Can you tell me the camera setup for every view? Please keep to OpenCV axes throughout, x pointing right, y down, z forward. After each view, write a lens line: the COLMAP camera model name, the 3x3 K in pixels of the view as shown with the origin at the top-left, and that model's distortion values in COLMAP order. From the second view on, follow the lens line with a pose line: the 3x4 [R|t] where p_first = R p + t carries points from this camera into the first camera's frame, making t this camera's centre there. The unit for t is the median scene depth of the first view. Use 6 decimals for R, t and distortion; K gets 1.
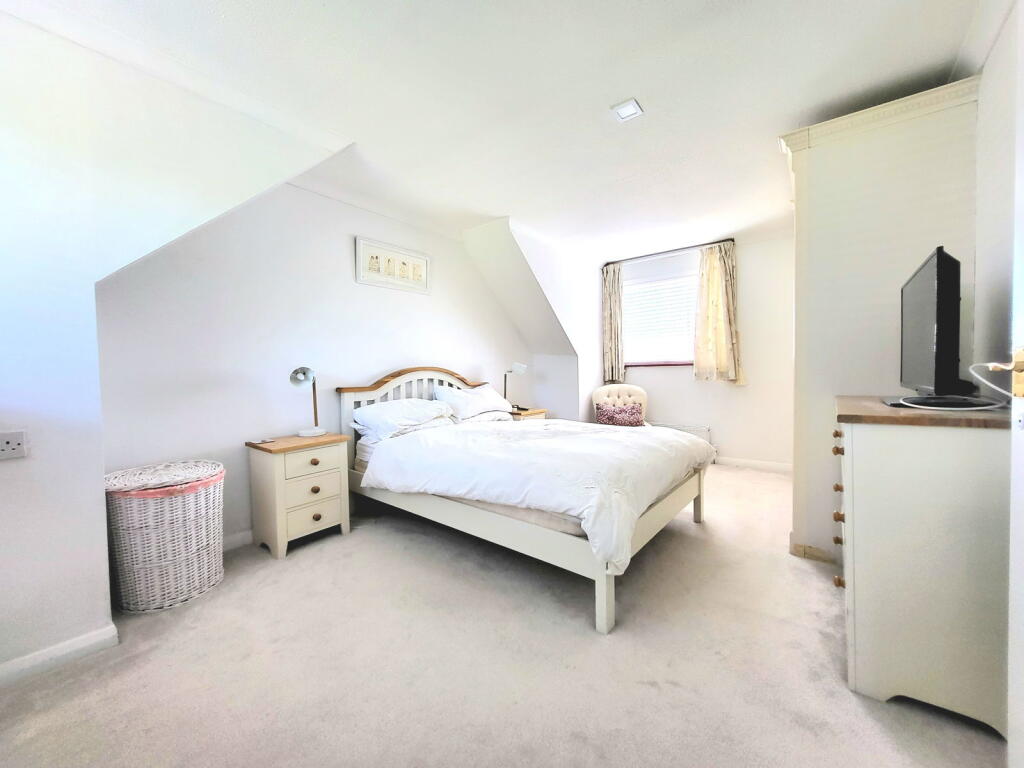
lens RADIAL K [[403.1, 0, 512.9], [0, 403.1, 380.2], [0, 0, 1]] dist [0.001092, 0.000011]
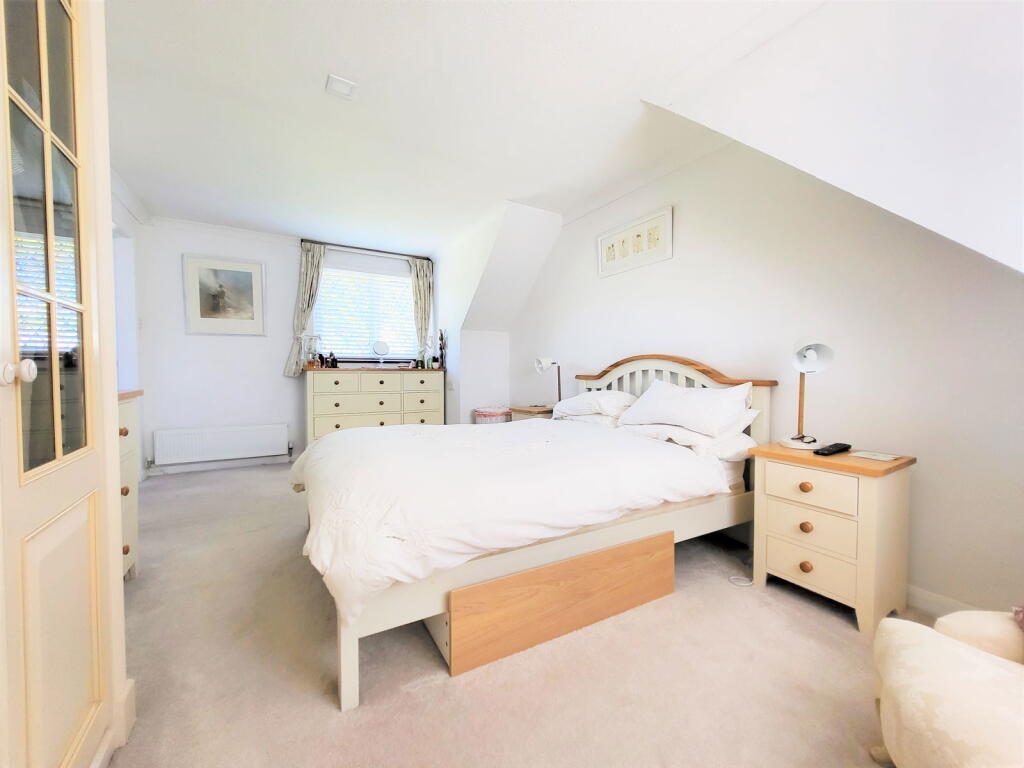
lens RADIAL K [[403.1, 0, 510.8], [0, 403.1, 388.3], [0, 0, 1]] dist [0.001092, 0.000011]
pose [[-0.367952, 0.067336, -0.927403, 0.695028], [-0.004332, 0.997240, 0.074125, -0.026752], [0.929835, 0.031292, -0.366645, 1.136453]]
